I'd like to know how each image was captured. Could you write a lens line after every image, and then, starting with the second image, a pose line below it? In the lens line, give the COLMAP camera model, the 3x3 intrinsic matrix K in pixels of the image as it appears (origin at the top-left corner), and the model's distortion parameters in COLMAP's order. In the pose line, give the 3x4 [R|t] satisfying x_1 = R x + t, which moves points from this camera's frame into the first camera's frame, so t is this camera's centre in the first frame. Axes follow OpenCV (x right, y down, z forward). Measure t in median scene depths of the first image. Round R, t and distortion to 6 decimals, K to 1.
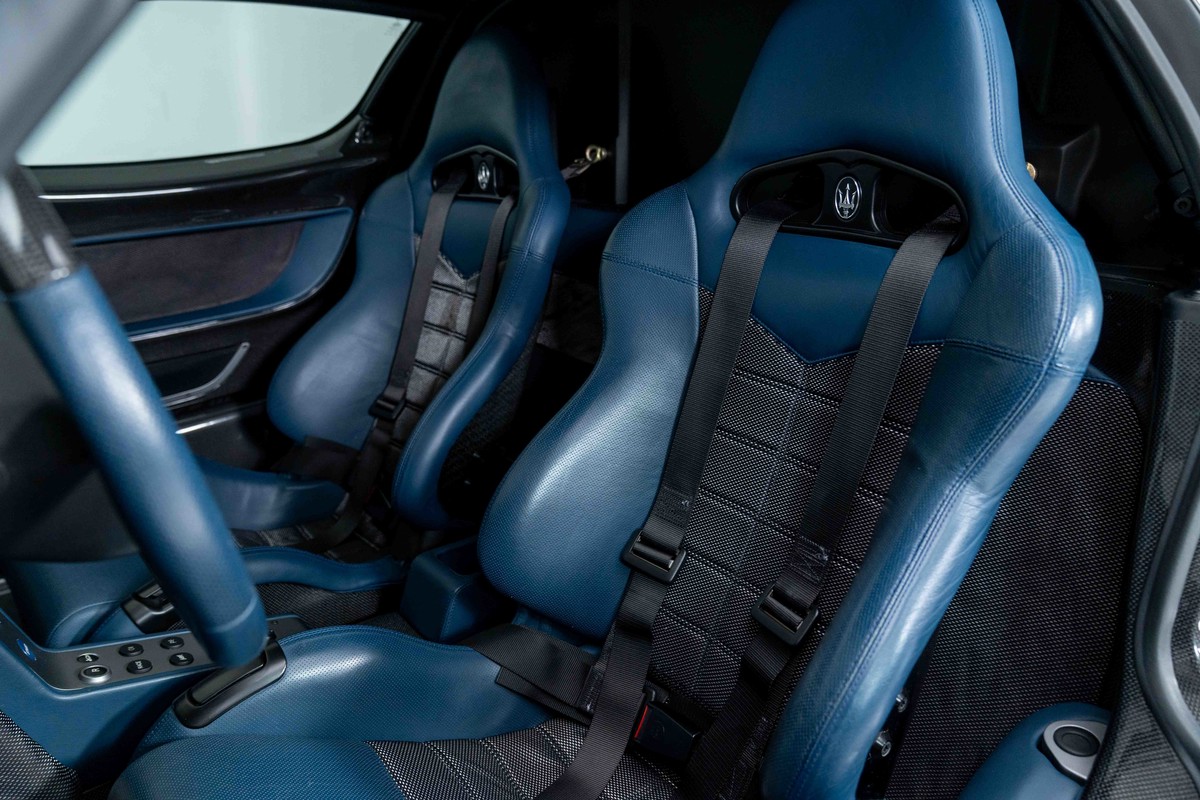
lens RADIAL K [[840.6, 0, 600.0], [0, 840.6, 400.0], [0, 0, 1]] dist [-0.021745, 0.003743]
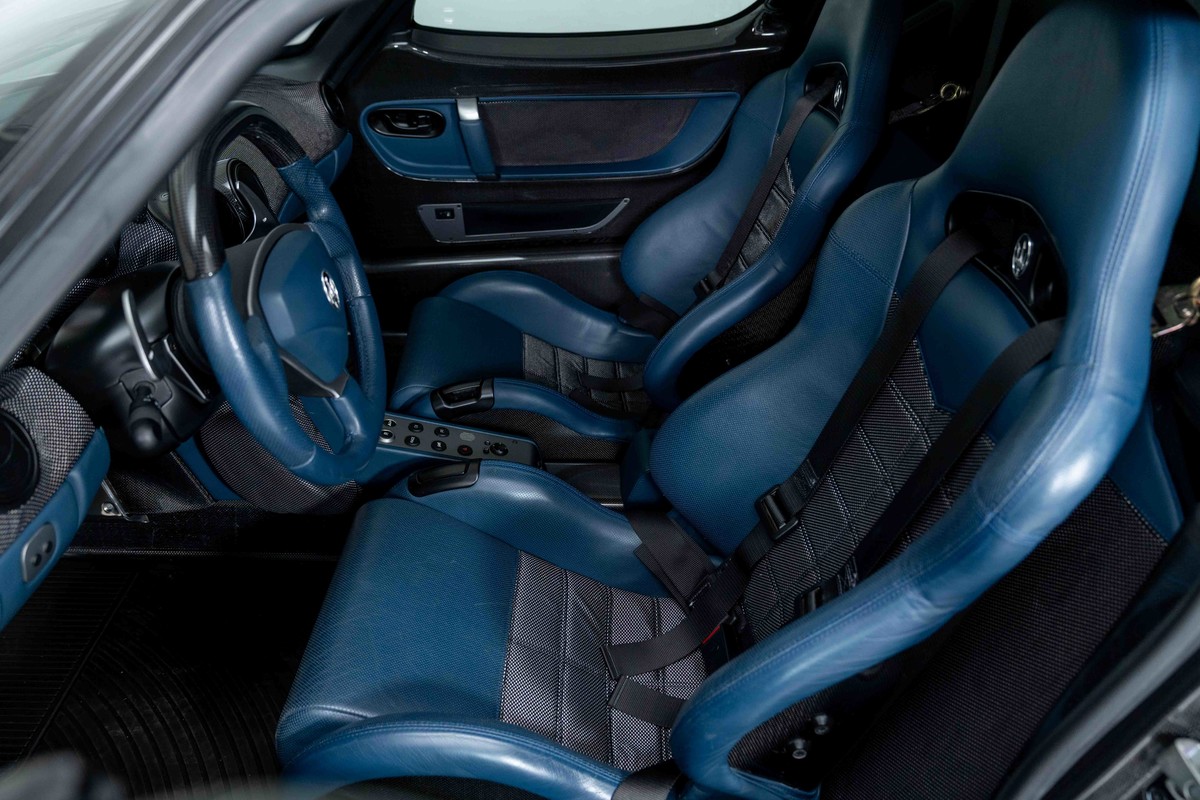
lens RADIAL K [[840.6, 0, 600.0], [0, 840.6, 400.0], [0, 0, 1]] dist [-0.021745, 0.003743]
pose [[0.802595, 0.341022, -0.489434, 0.451158], [-0.227409, 0.933432, 0.277469, -0.254955], [0.551477, -0.111393, 0.826719, -0.040643]]
